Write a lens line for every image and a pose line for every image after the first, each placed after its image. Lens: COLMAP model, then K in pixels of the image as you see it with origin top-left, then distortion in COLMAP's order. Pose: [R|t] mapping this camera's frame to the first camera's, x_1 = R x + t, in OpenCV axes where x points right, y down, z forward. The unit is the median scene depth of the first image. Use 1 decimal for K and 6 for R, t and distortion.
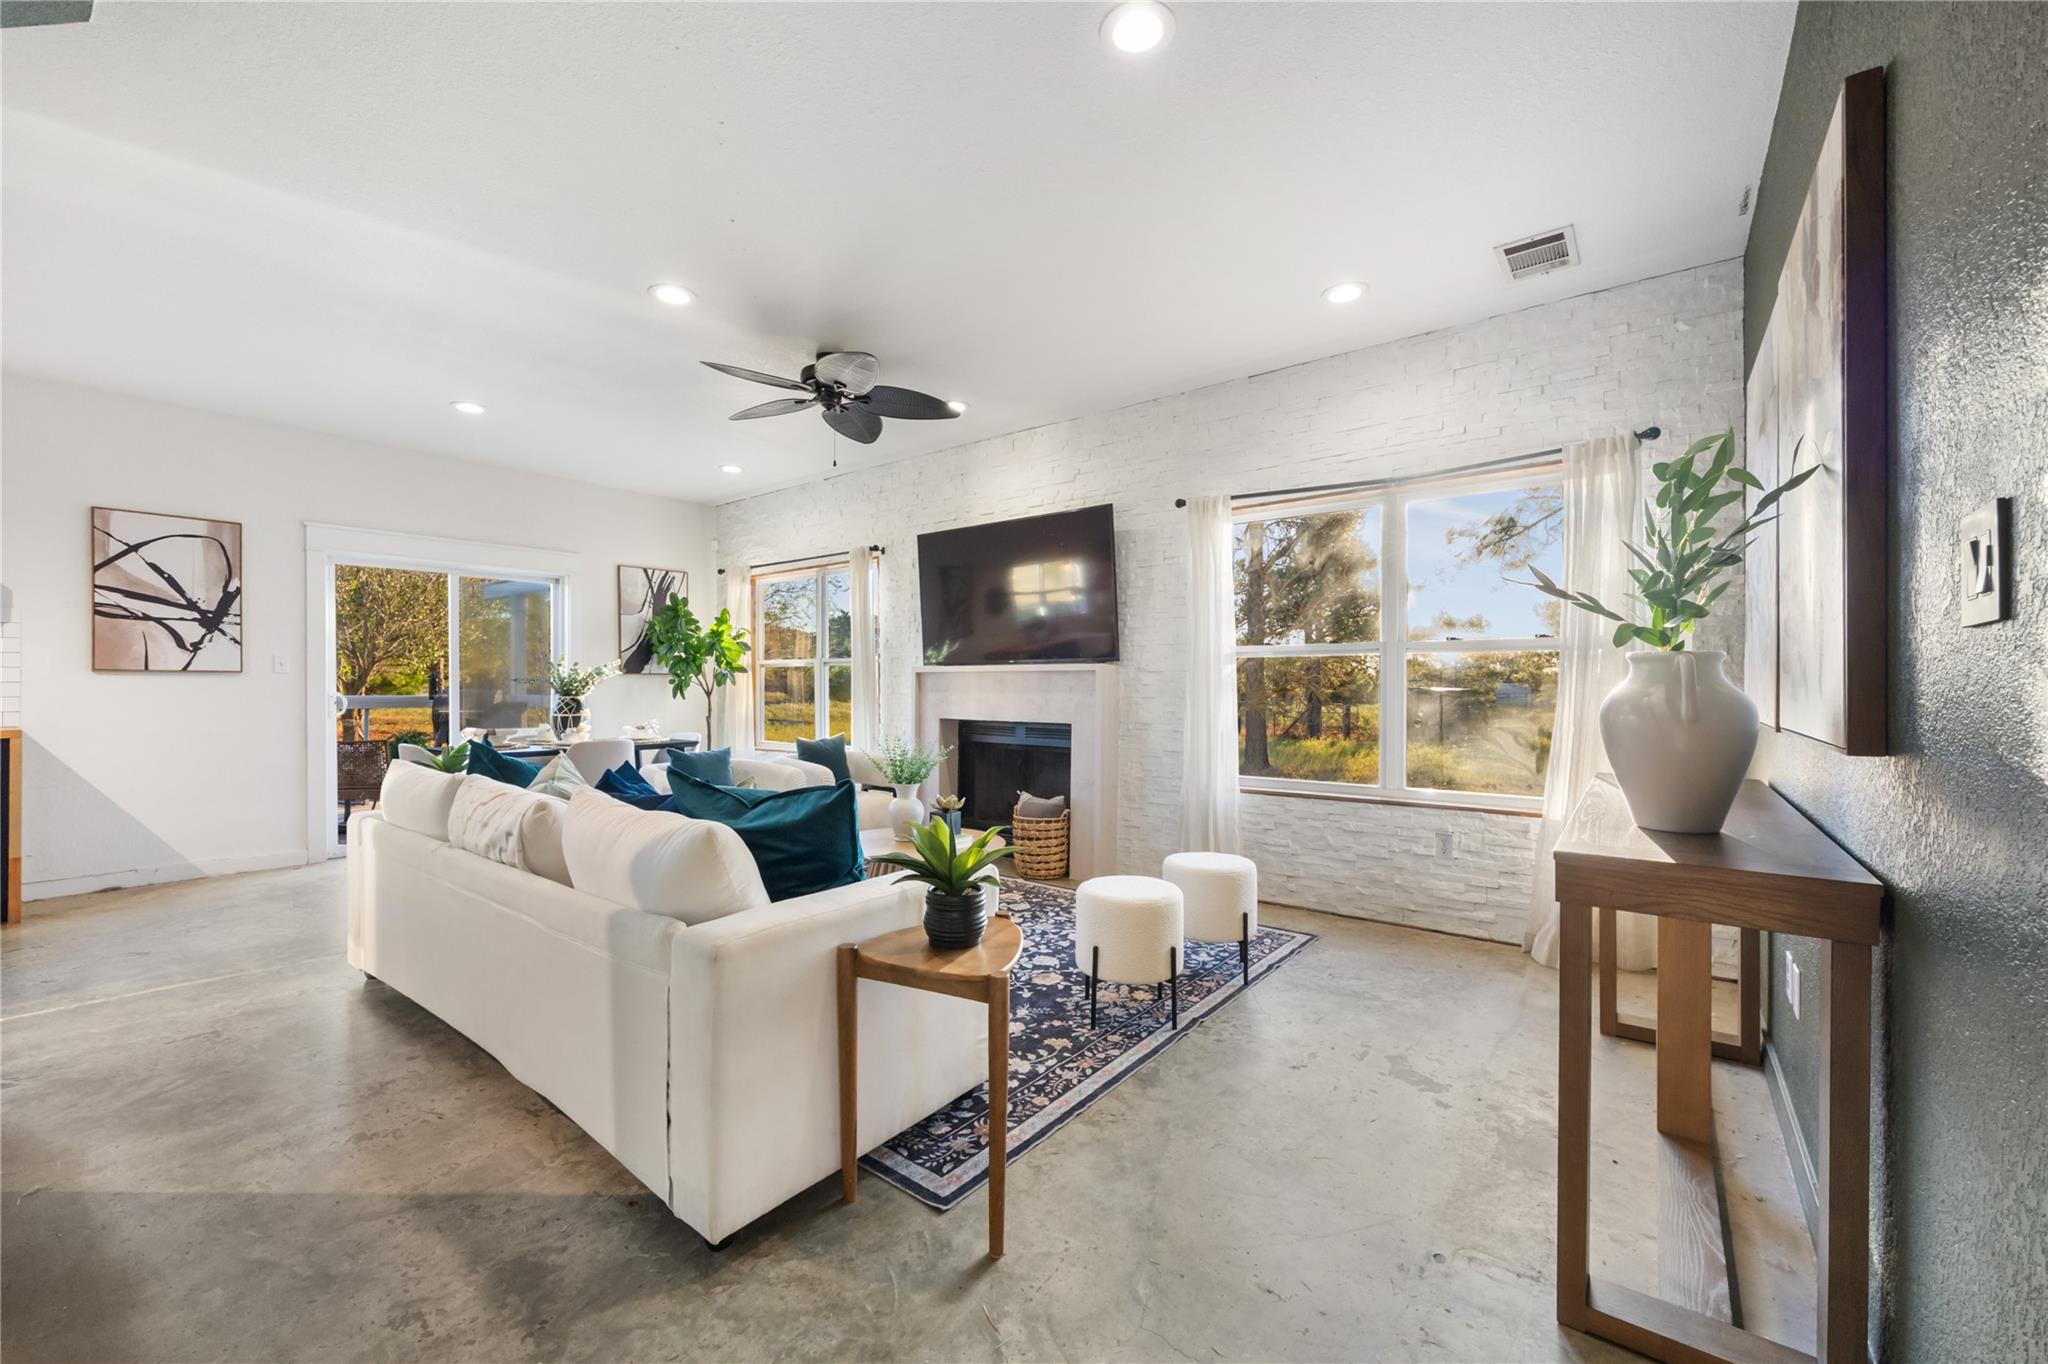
lens RADIAL K [[805.0, 0, 1018.5], [0, 805.0, 682.8], [0, 0, 1]] dist [0.002771, -0.000069]
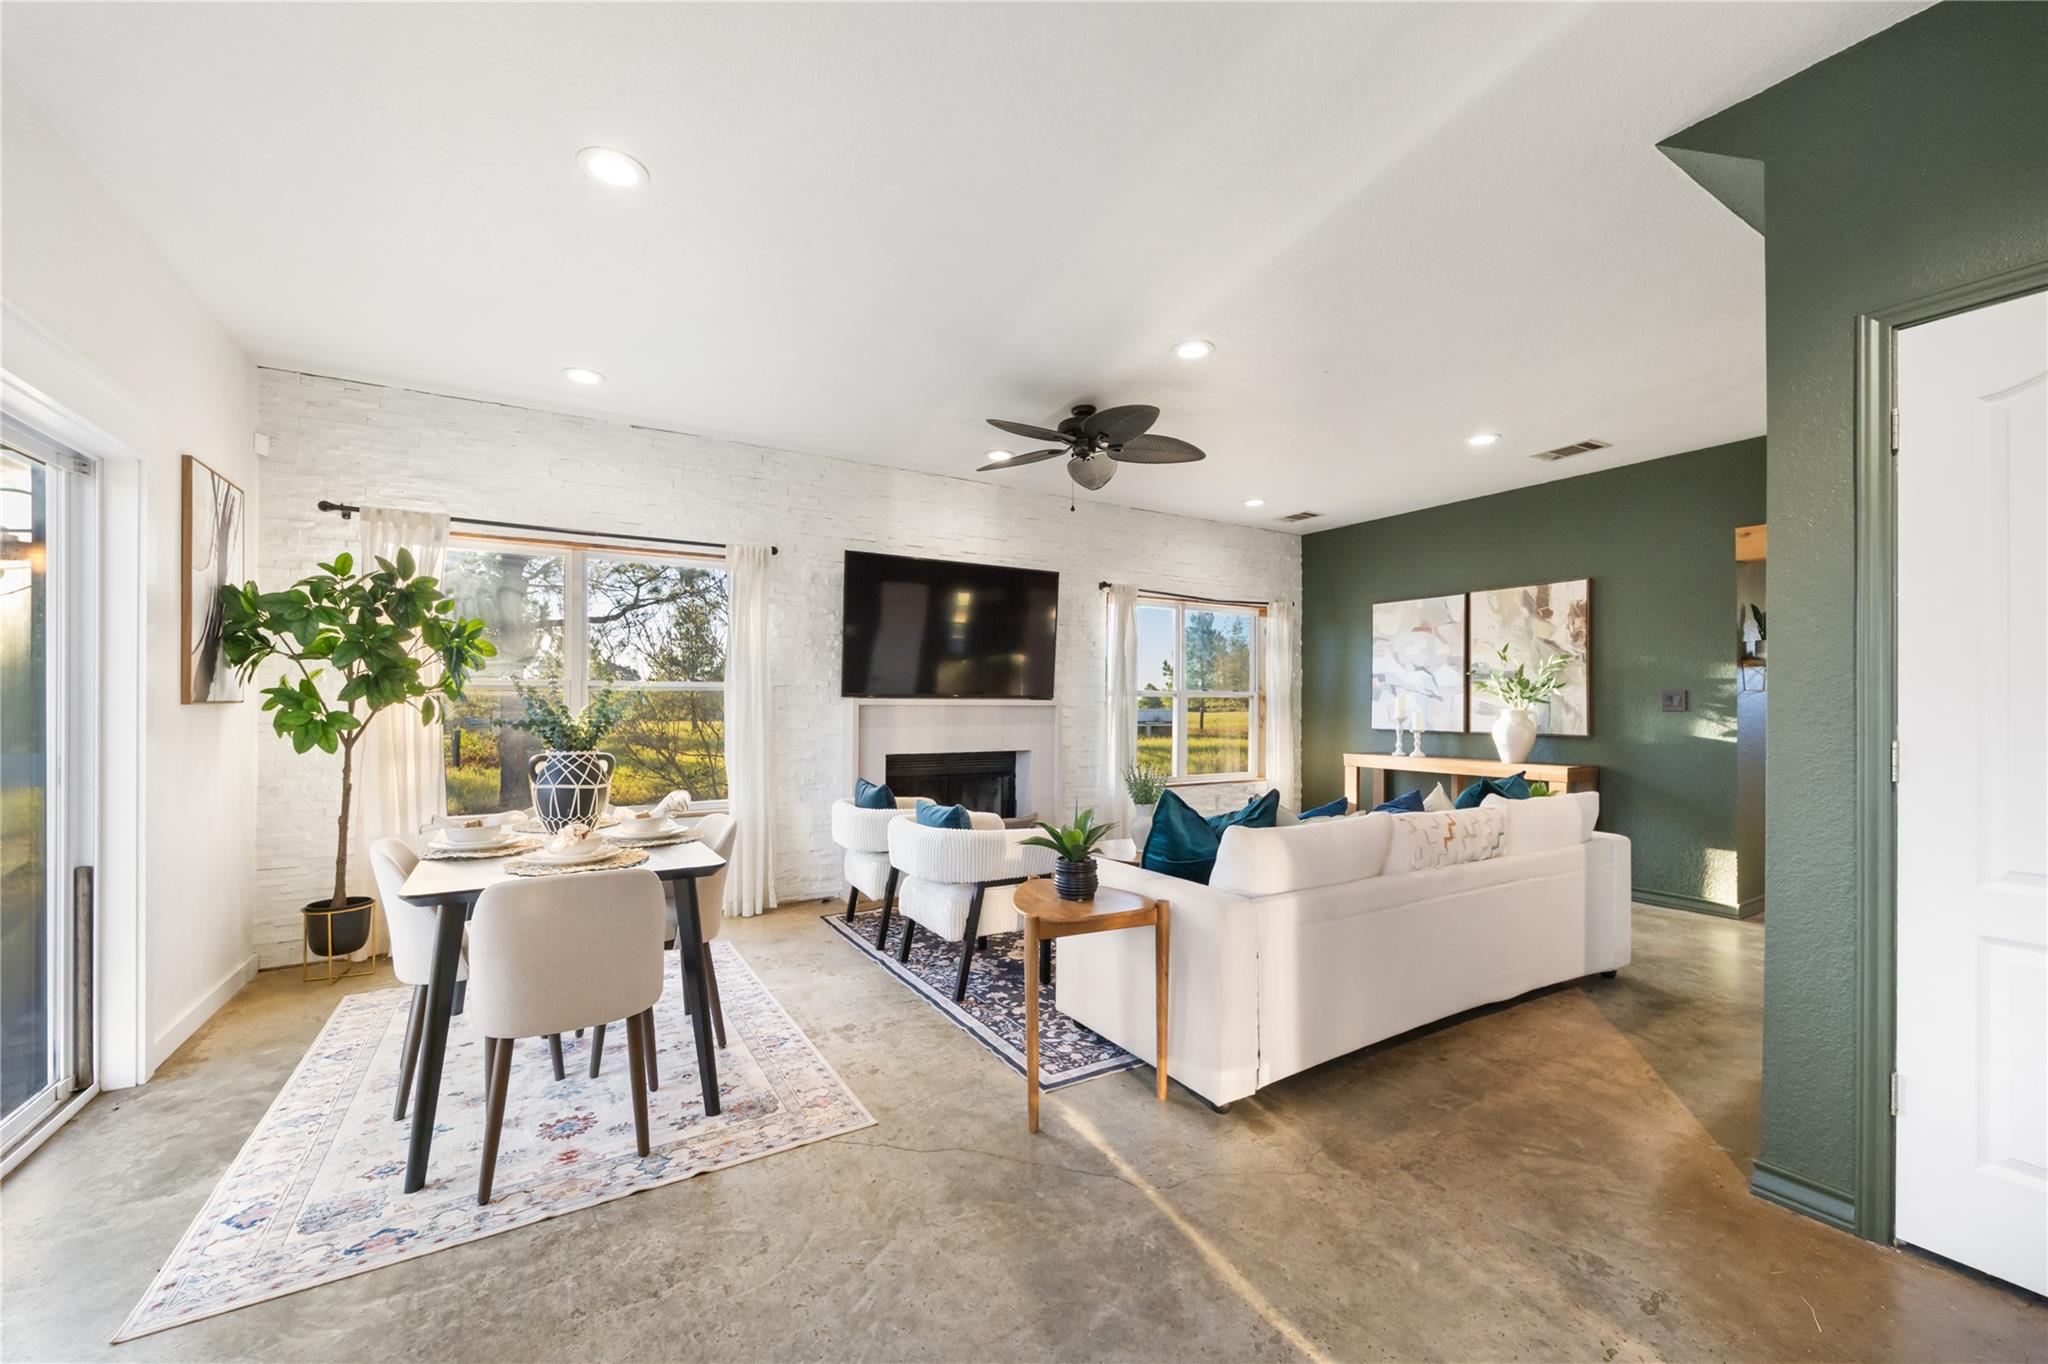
lens RADIAL K [[805.0, 0, 1020.2], [0, 805.0, 699.6], [0, 0, 1]] dist [0.002771, -0.000069]
pose [[0.357305, 0.004181, 0.933978, -1.133568], [-0.002636, 0.999991, -0.003468, -0.020684], [-0.933984, -0.001223, 0.357313, 0.642441]]
